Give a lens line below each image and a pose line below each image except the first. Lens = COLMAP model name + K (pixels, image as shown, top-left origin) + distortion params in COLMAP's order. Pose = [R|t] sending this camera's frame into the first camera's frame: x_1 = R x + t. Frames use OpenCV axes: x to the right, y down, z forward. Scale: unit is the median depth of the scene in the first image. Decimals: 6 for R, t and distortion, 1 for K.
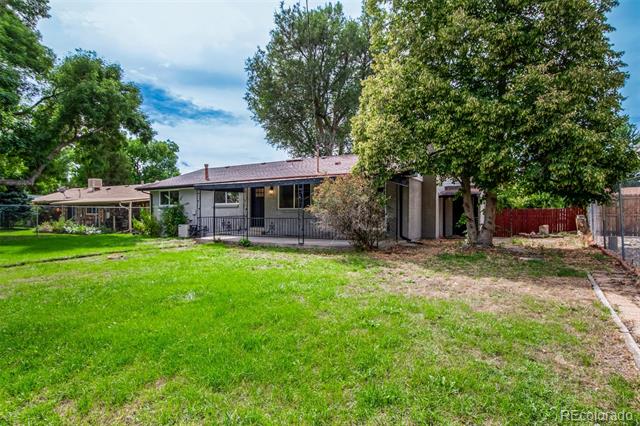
lens RADIAL K [[346.4, 0, 319.3], [0, 346.4, 213.9], [0, 0, 1]] dist [-0.014724, 0.001114]
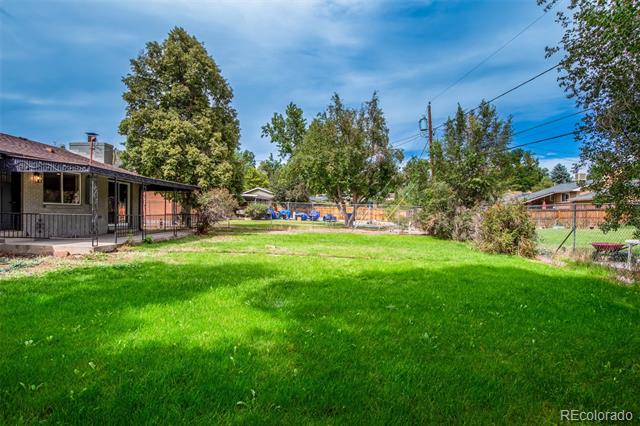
lens RADIAL K [[346.4, 0, 319.7], [0, 346.4, 214.8], [0, 0, 1]] dist [-0.014724, 0.001114]
pose [[-0.540441, 0.012640, 0.841287, -0.802061], [0.006528, 0.999920, -0.010830, 0.019735], [-0.841356, -0.000361, -0.540481, 0.751259]]
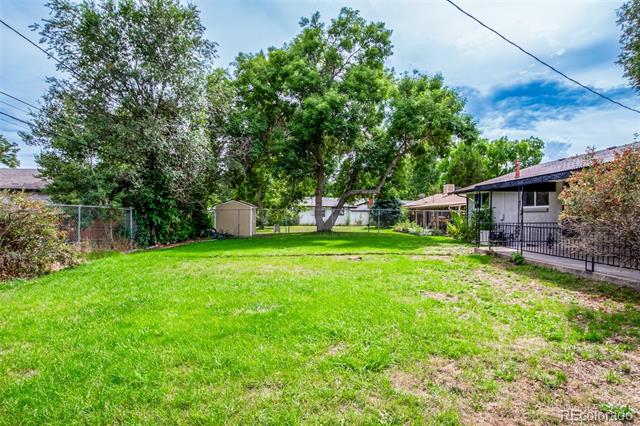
lens RADIAL K [[346.4, 0, 326.1], [0, 346.4, 215.1], [0, 0, 1]] dist [-0.014724, 0.001114]
pose [[0.529973, 0.009659, -0.847960, 0.128430], [-0.014081, 0.999898, 0.002589, -0.005071], [0.847898, 0.010568, 0.530054, 0.162011]]
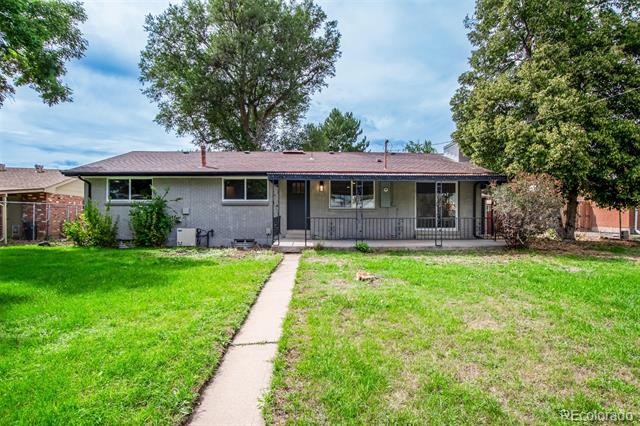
lens RADIAL K [[346.4, 0, 321.2], [0, 346.4, 213.6], [0, 0, 1]] dist [-0.014724, 0.001114]
pose [[0.849564, 0.005665, 0.527455, -0.474223], [-0.003254, 0.999980, -0.005500, 0.004080], [-0.527476, 0.002956, 0.849565, 0.226142]]
